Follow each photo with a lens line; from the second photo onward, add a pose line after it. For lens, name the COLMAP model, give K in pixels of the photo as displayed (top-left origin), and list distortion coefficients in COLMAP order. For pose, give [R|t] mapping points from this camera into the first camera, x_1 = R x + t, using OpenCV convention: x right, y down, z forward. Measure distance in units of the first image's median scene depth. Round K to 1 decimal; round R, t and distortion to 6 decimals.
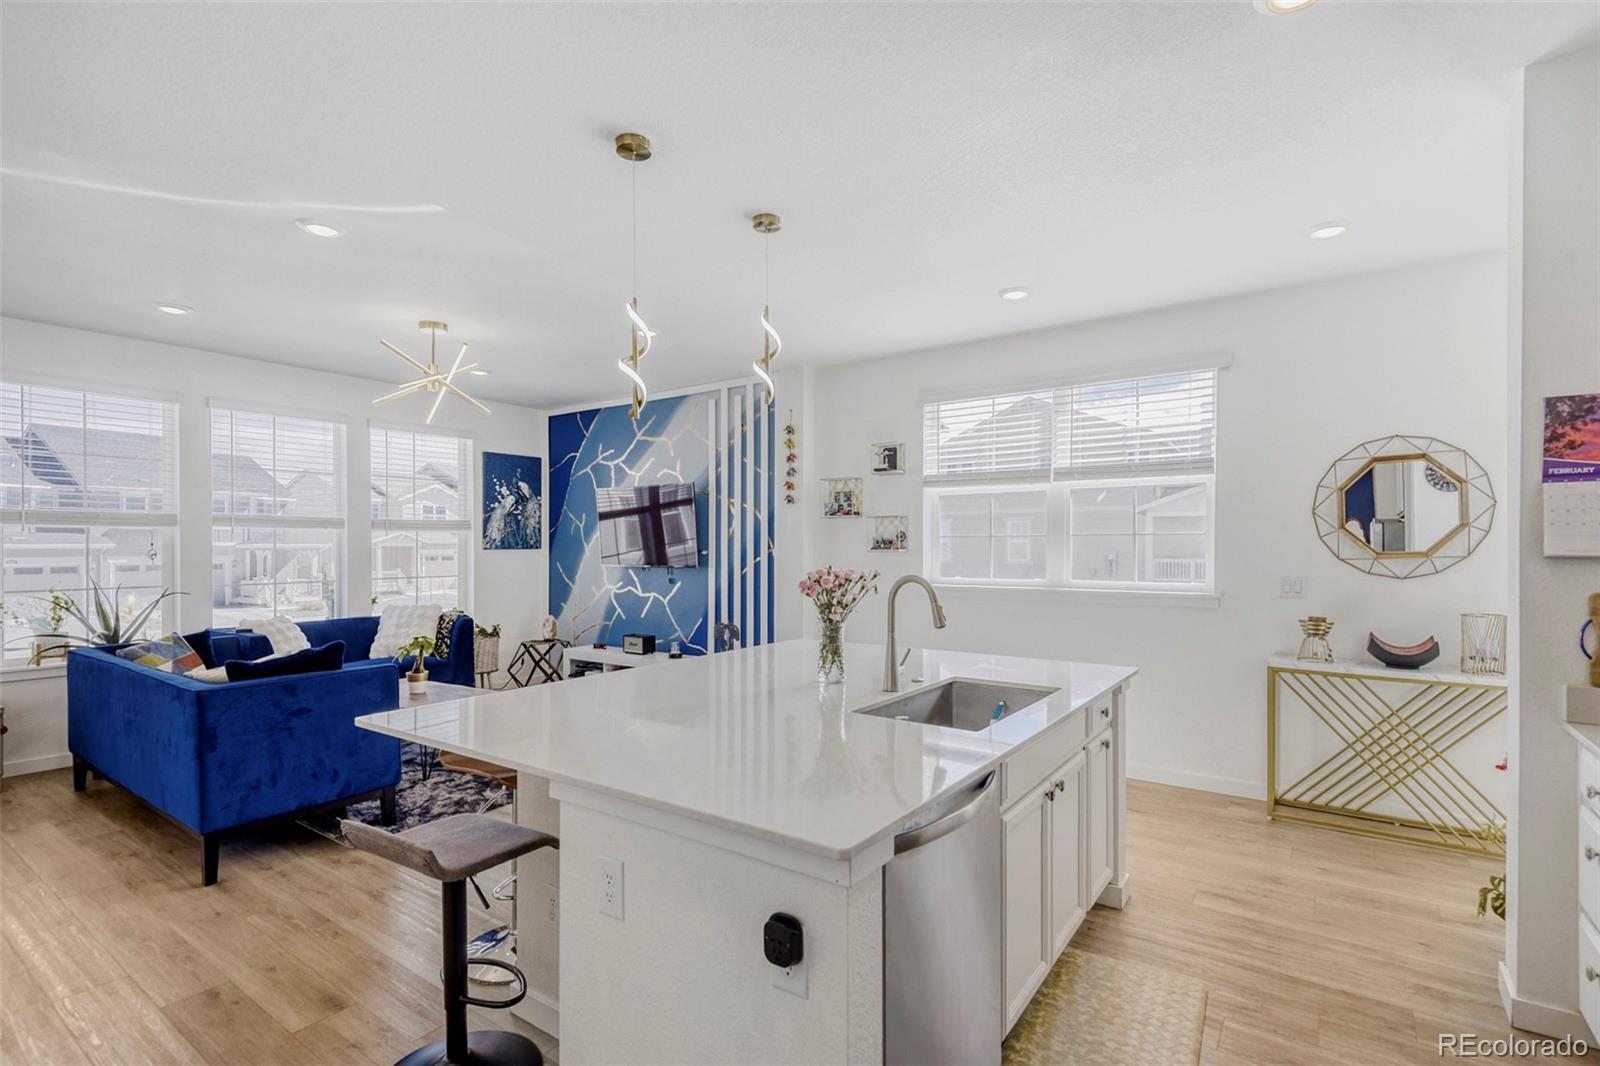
lens RADIAL K [[743.3, 0, 805.2], [0, 743.3, 548.3], [0, 0, 1]] dist [0.022809, -0.011716]
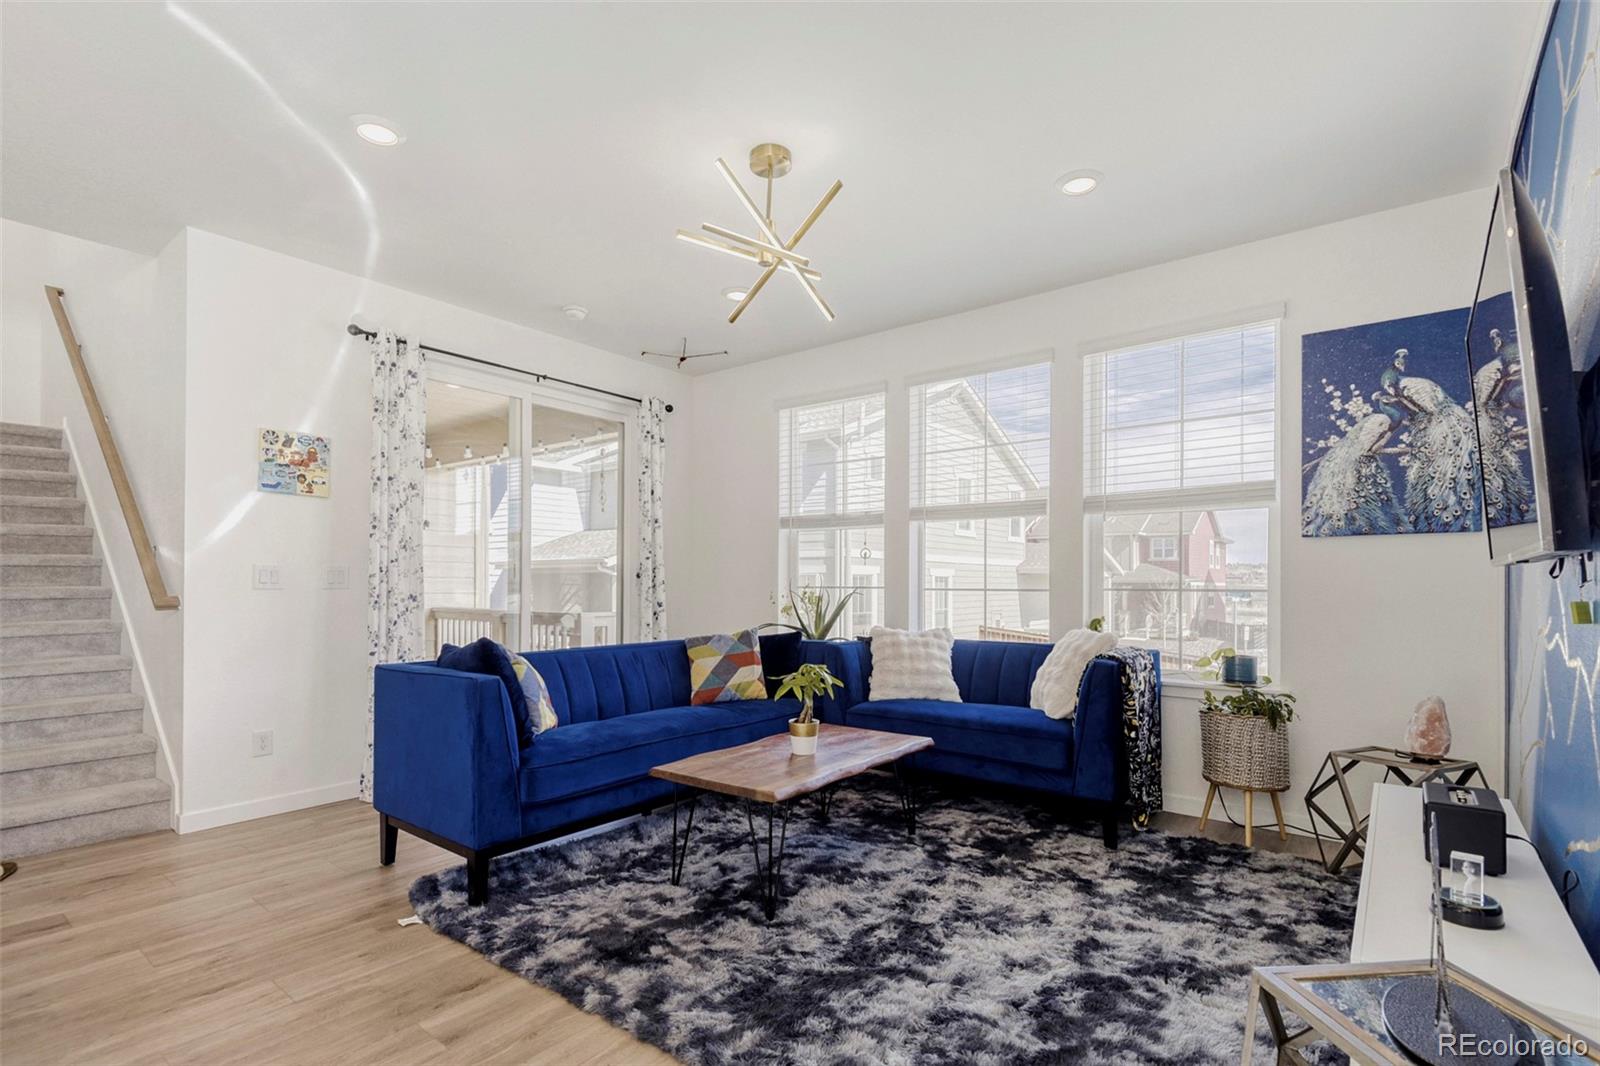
lens RADIAL K [[743.3, 0, 798.6], [0, 743.3, 583.0], [0, 0, 1]] dist [0.022809, -0.011716]
pose [[-0.047544, 0.002822, -0.998865, 0.089459], [-0.007058, 0.999970, 0.003161, 0.039714], [0.998844, 0.007200, -0.047523, 0.862249]]
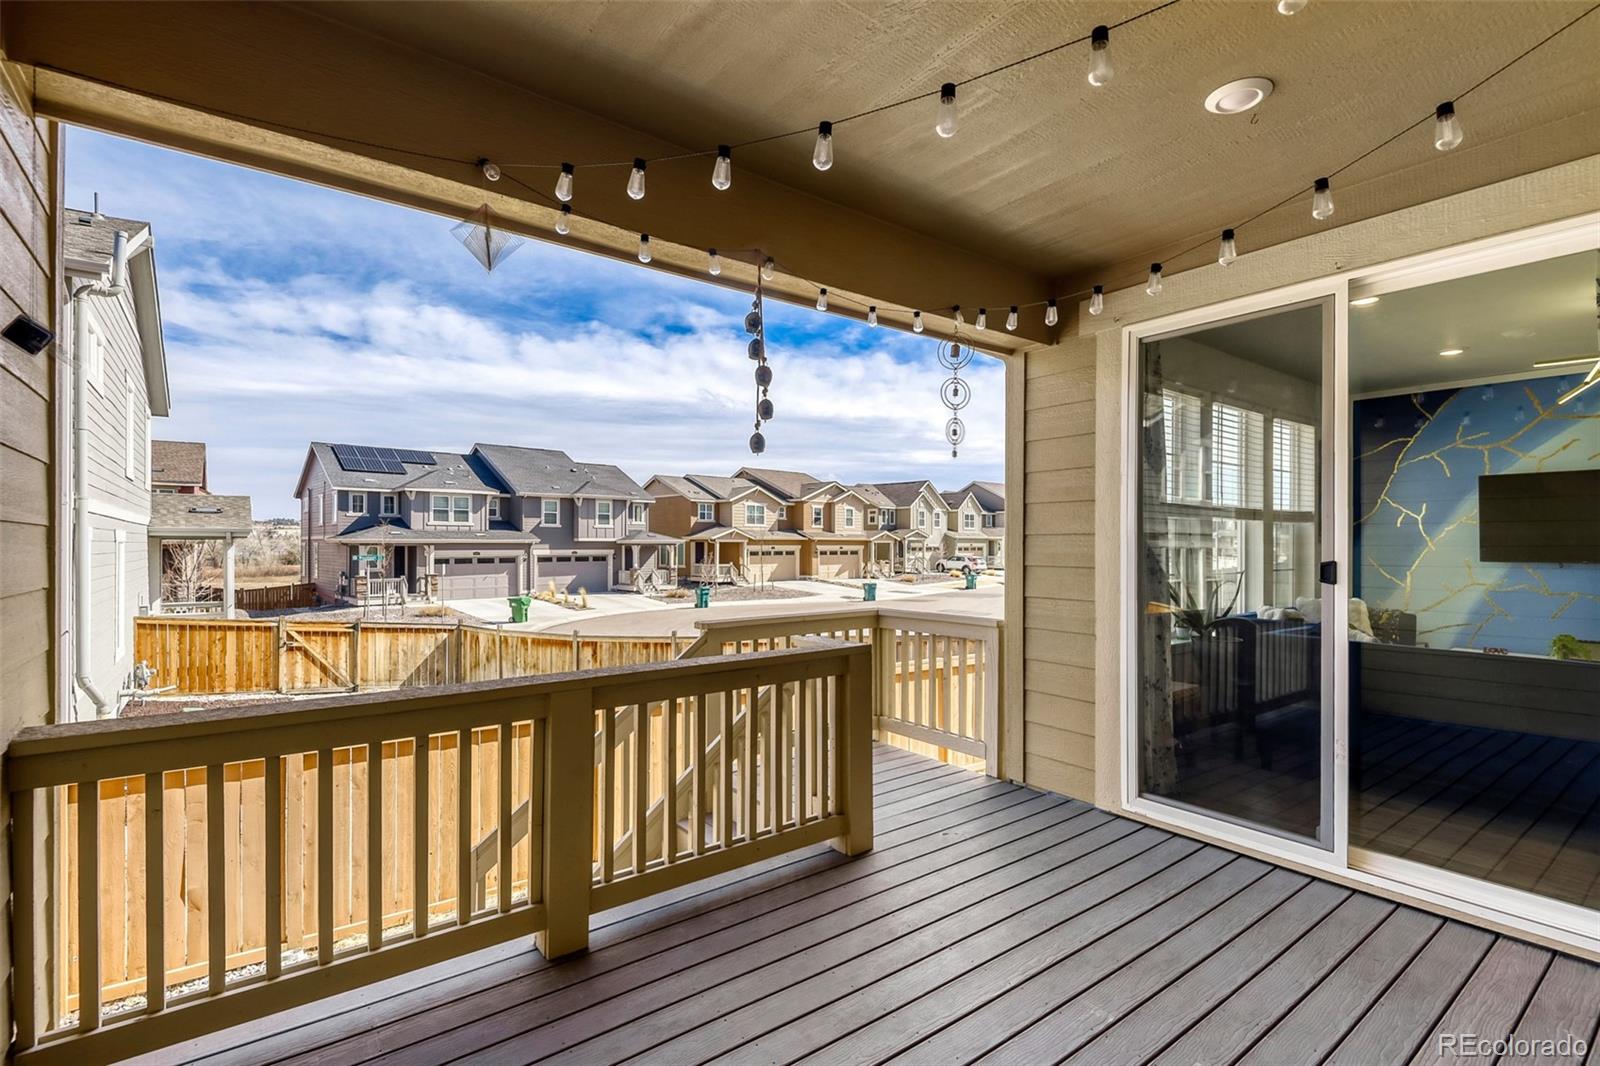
lens RADIAL K [[743.3, 0, 797.8], [0, 743.3, 533.2], [0, 0, 1]] dist [0.022809, -0.011716]
pose [[0.956091, 0.000444, -0.293070, -0.974390], [-0.005352, 0.999859, -0.015944, 0.010456], [0.293021, 0.016812, 0.955958, -0.132931]]
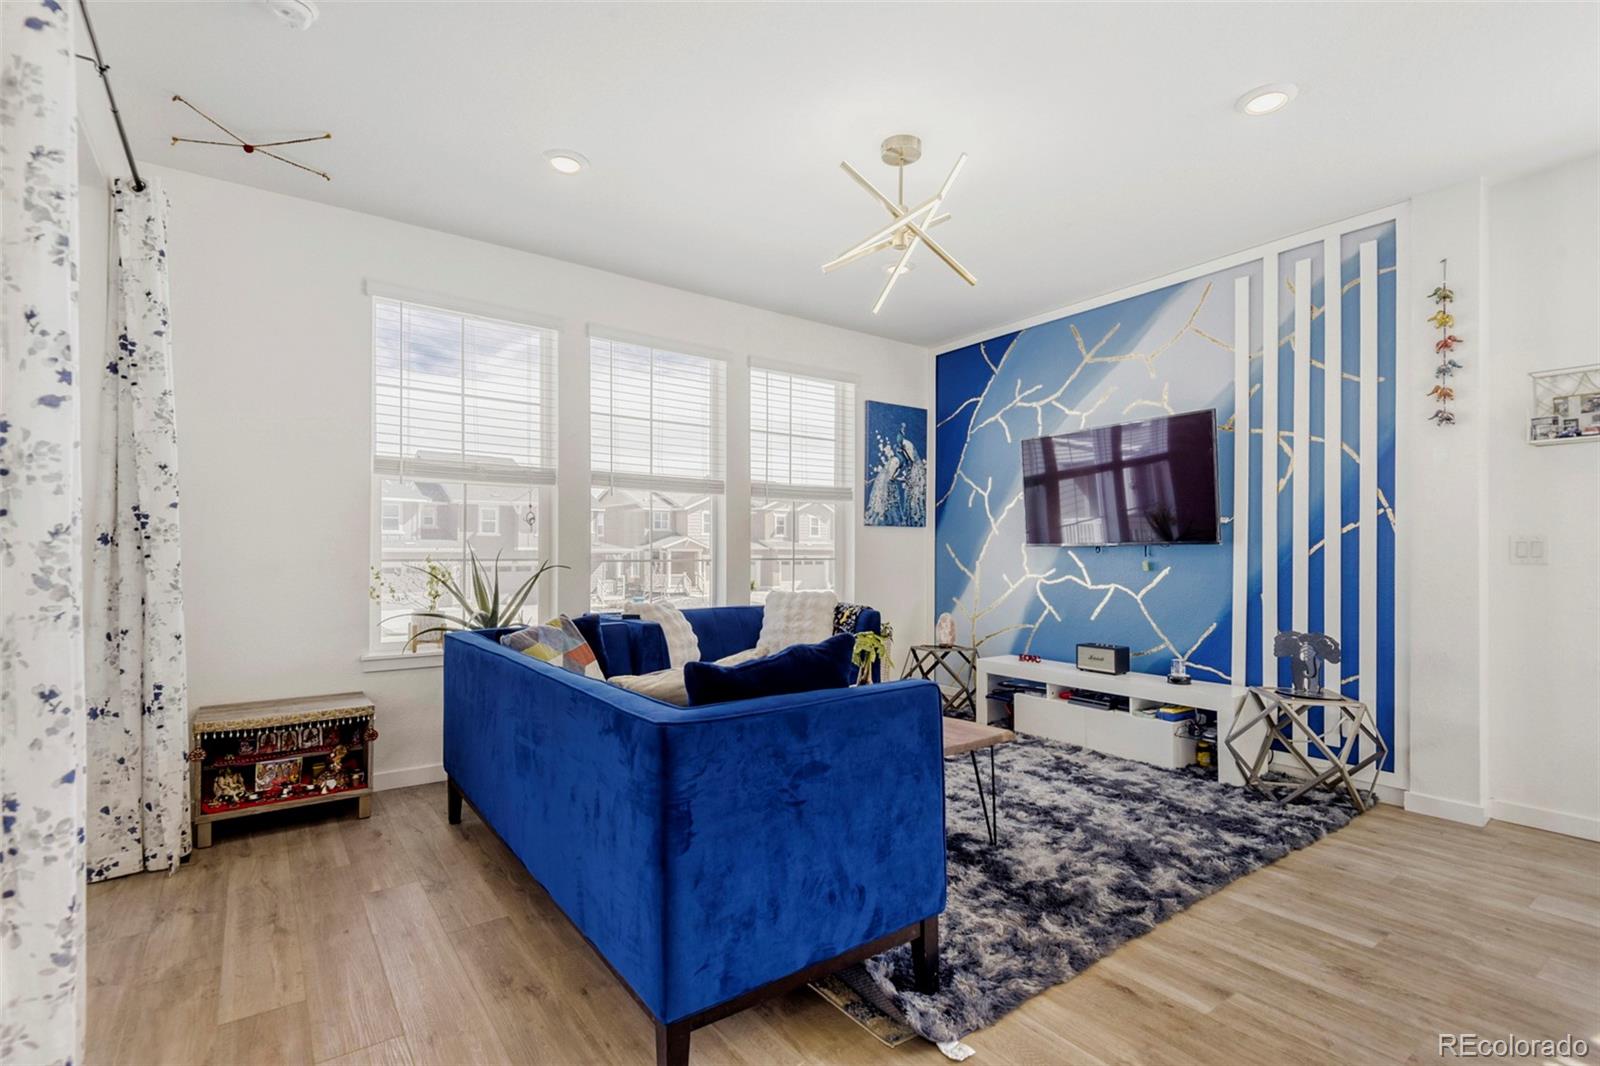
lens RADIAL K [[743.3, 0, 804.0], [0, 743.3, 546.1], [0, 0, 1]] dist [0.022809, -0.011716]
pose [[0.947939, -0.000824, -0.318452, -0.303062], [-0.004588, 0.999858, -0.016246, 0.044432], [0.318420, 0.016861, 0.947800, 0.304762]]
